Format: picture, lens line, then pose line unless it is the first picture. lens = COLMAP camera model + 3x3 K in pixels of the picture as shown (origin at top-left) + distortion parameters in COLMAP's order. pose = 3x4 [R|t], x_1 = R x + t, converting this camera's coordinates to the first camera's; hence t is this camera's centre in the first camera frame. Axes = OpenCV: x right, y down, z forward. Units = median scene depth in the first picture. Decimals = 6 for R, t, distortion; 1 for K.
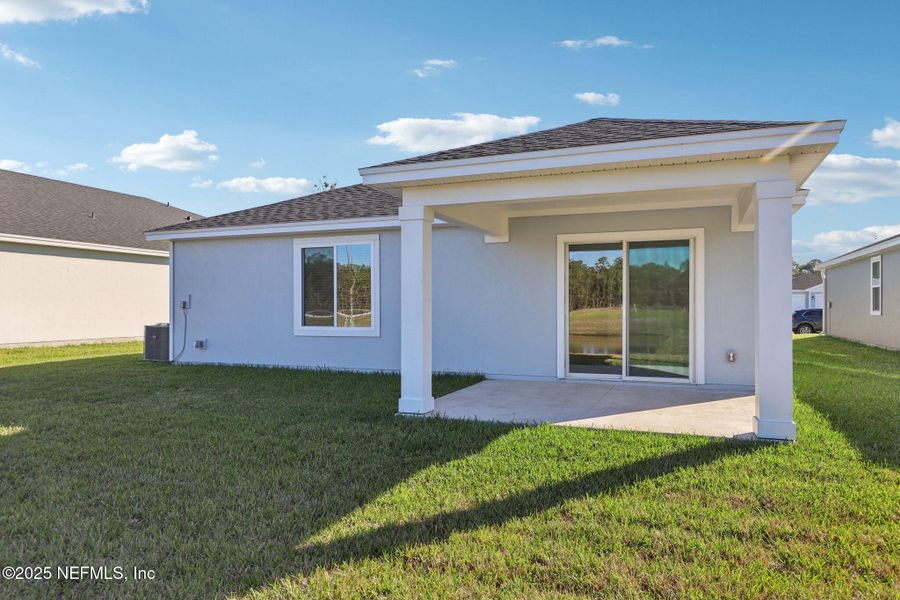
lens RADIAL K [[611.4, 0, 450.1], [0, 611.4, 312.0], [0, 0, 1]] dist [0.003255, -0.000422]
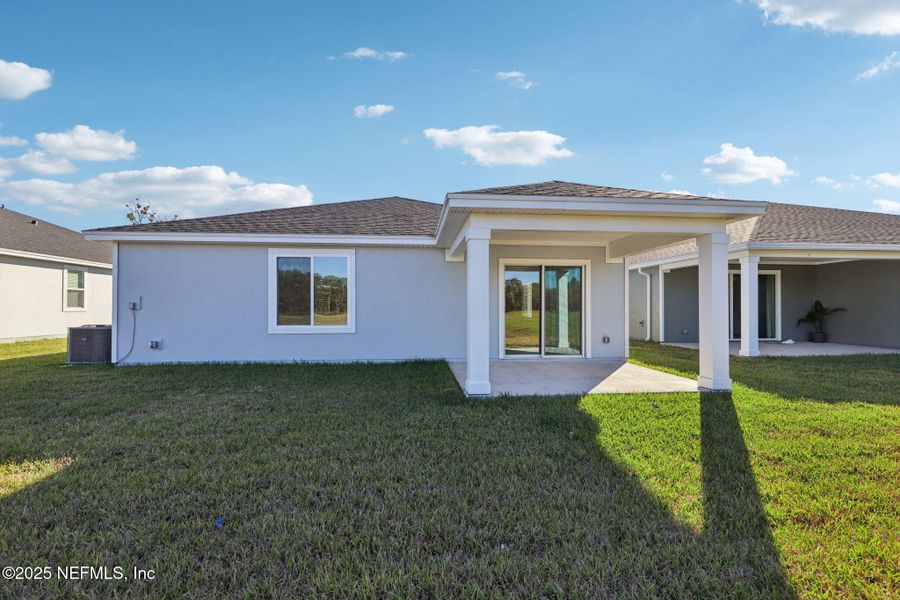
lens RADIAL K [[407.9, 0, 451.1], [0, 407.9, 307.8], [0, 0, 1]] dist [0.000884, -0.000225]
pose [[0.886515, 0.003692, 0.462686, -0.310966], [0.001841, 0.999932, -0.011505, -0.000481], [-0.462697, 0.011051, 0.886448, 0.180088]]
